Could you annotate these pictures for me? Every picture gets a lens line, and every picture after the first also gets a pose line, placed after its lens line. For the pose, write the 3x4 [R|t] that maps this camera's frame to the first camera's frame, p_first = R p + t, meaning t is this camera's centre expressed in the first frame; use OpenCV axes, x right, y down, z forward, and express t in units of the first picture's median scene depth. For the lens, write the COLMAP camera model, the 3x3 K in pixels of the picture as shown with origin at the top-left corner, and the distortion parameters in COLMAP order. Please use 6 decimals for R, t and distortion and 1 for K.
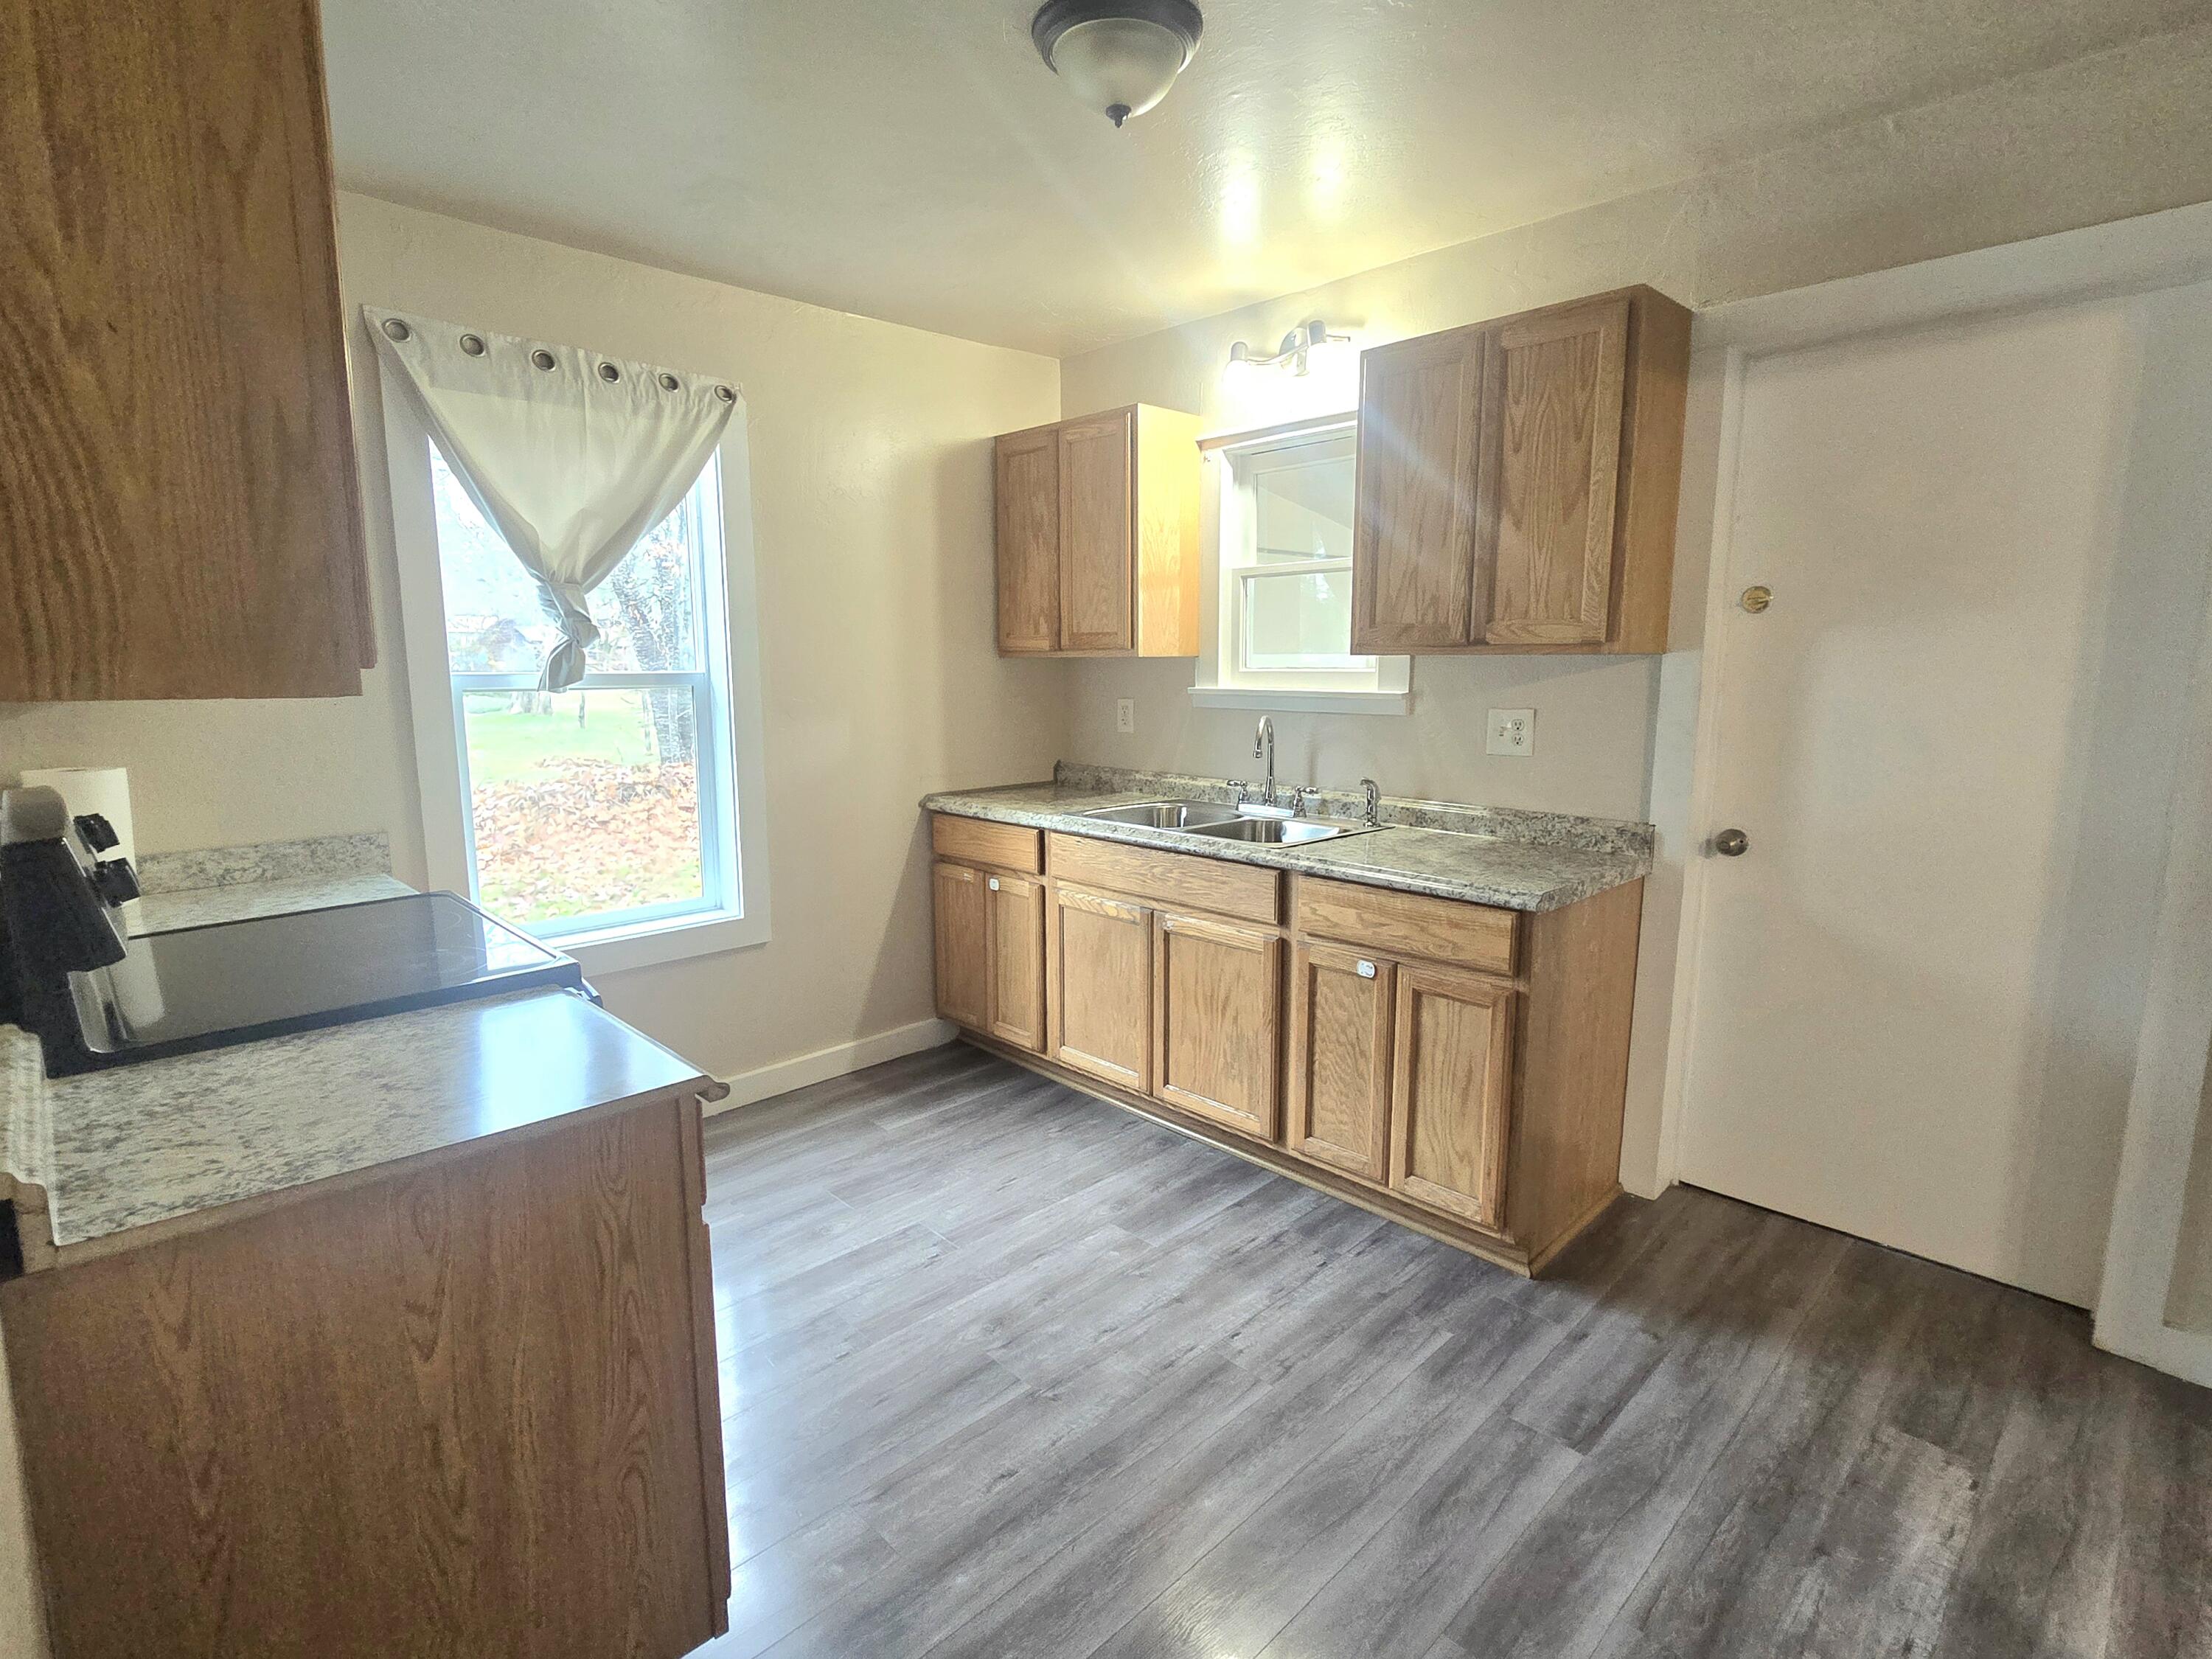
lens RADIAL K [[1098.4, 0, 1106.0], [0, 1098.4, 829.5], [0, 0, 1]] dist [-0.000904, 0.000657]
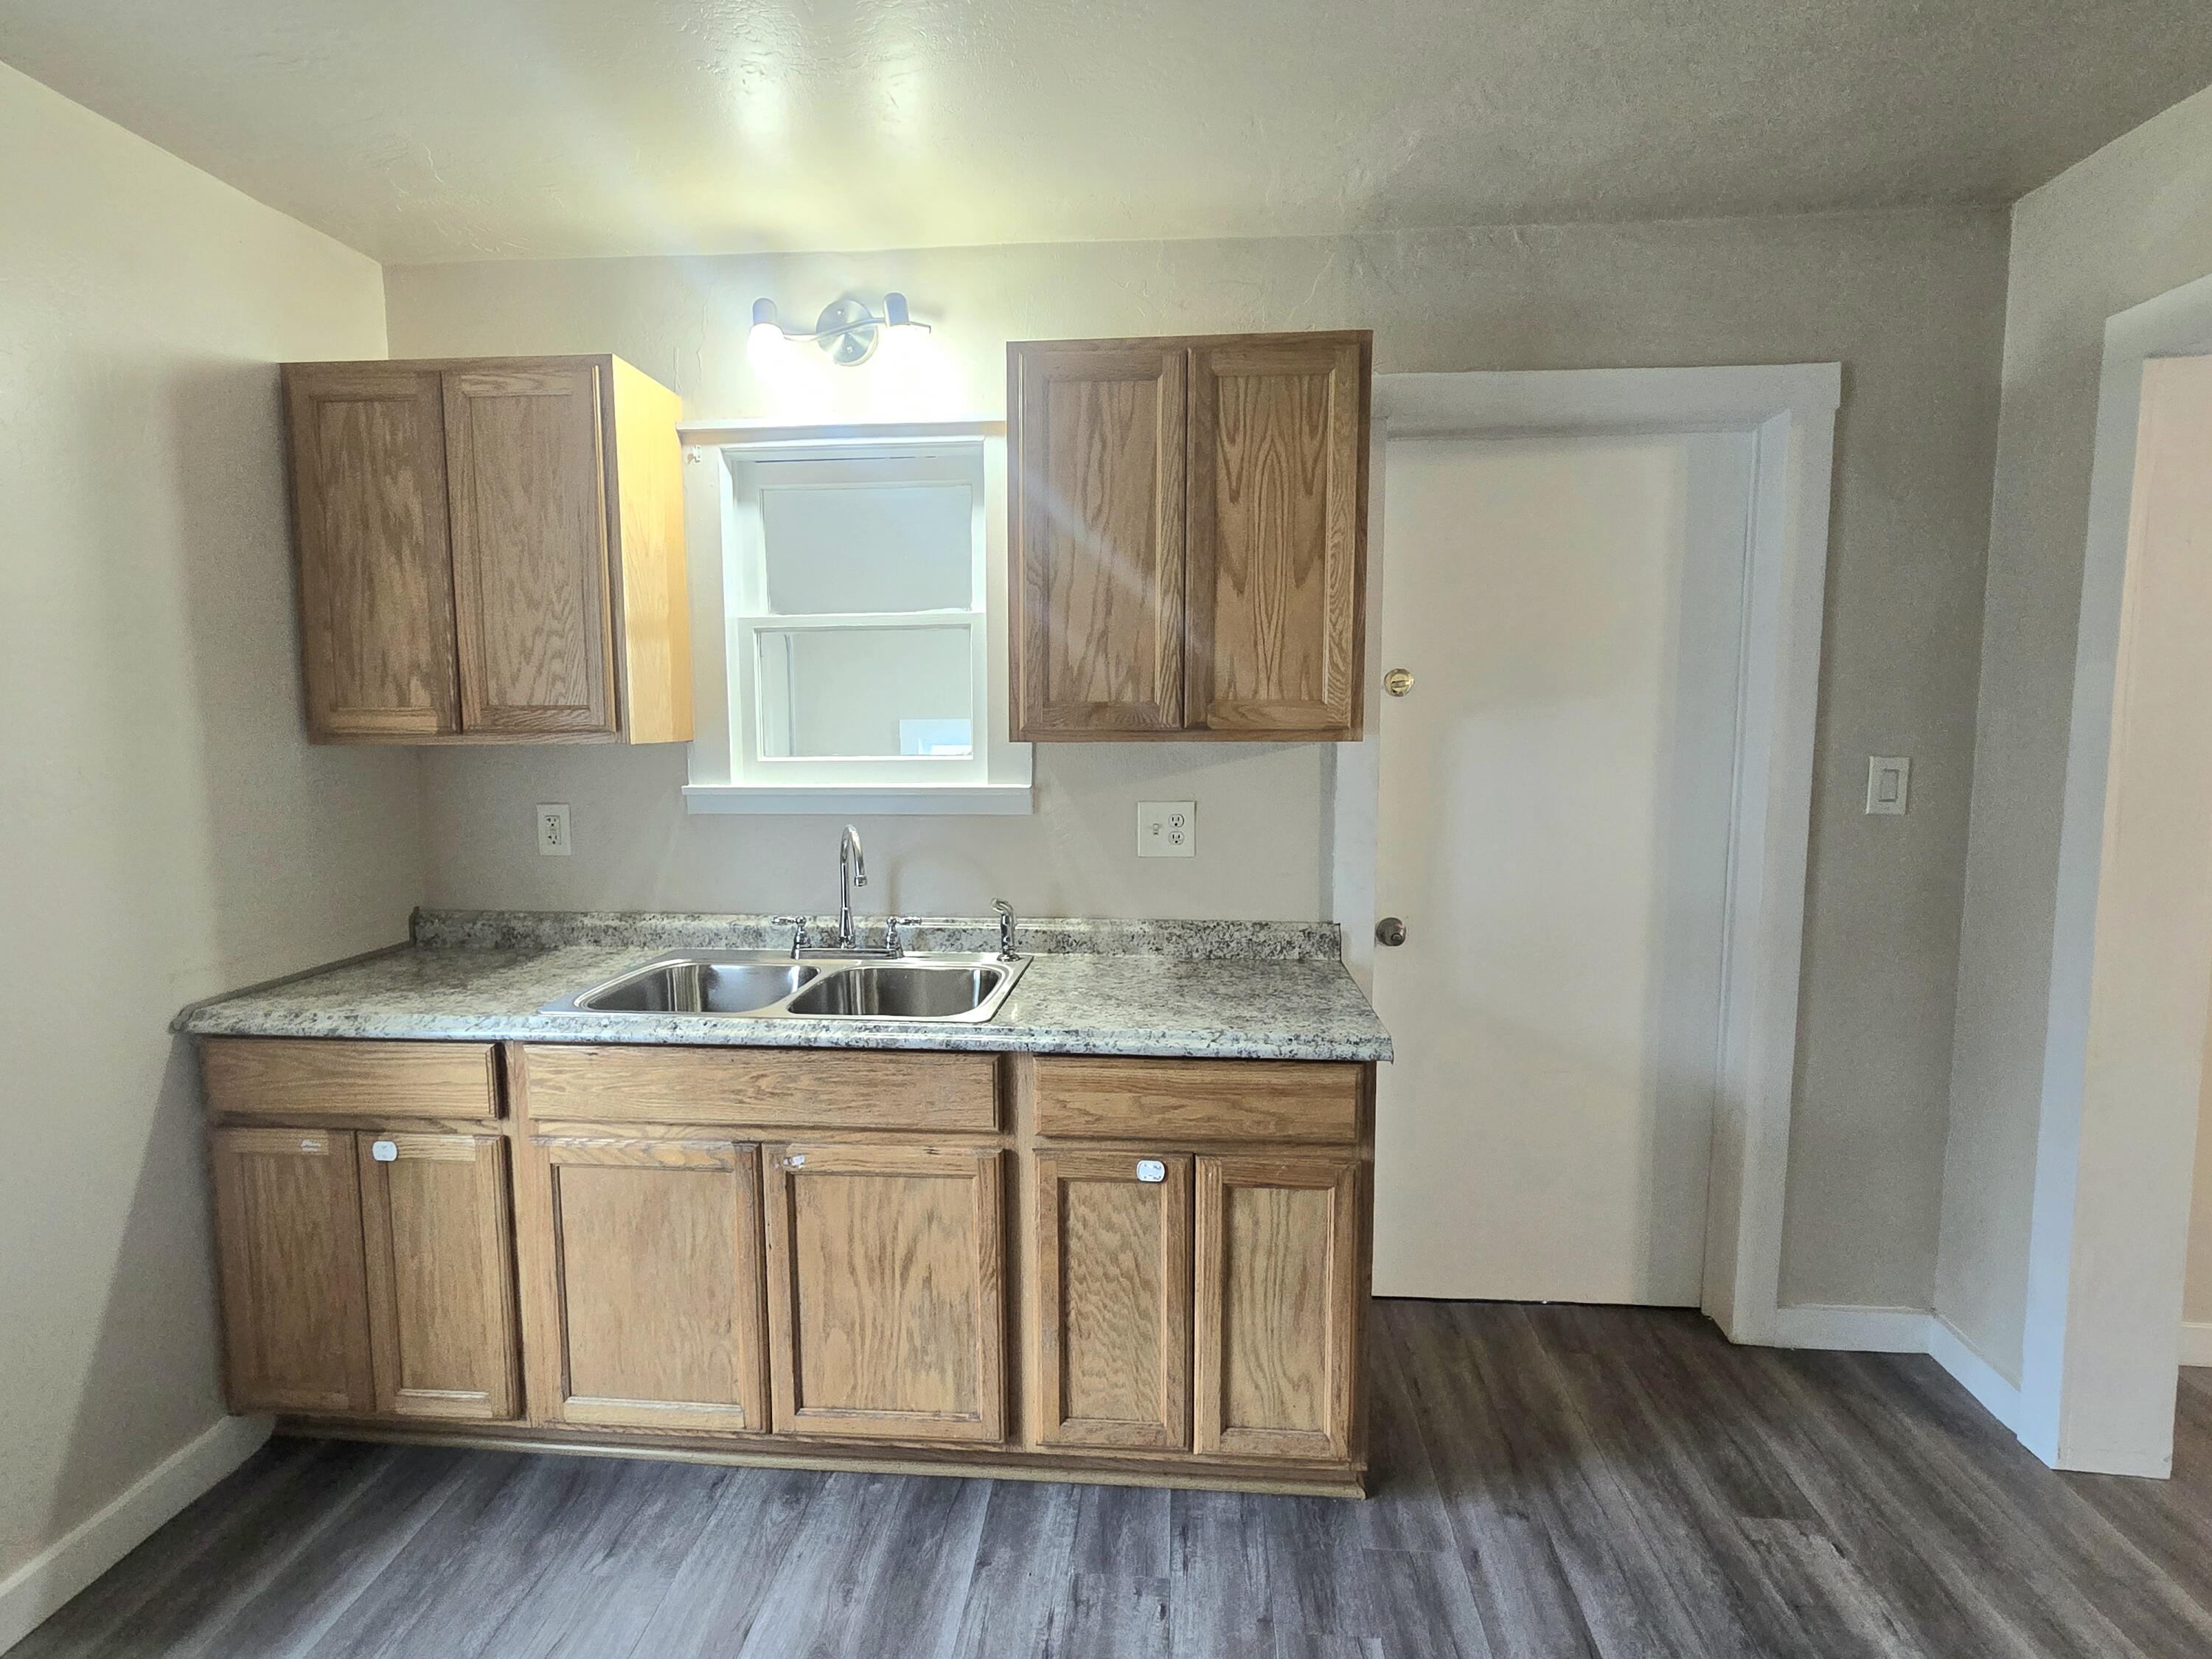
lens RADIAL K [[1098.4, 0, 1106.0], [0, 1098.4, 829.5], [0, 0, 1]] dist [-0.000904, 0.000657]
pose [[0.749630, -0.067546, 0.658401, -0.225507], [0.103554, 0.994497, -0.015877, -0.081163], [-0.653706, 0.080082, 0.752500, 0.398794]]
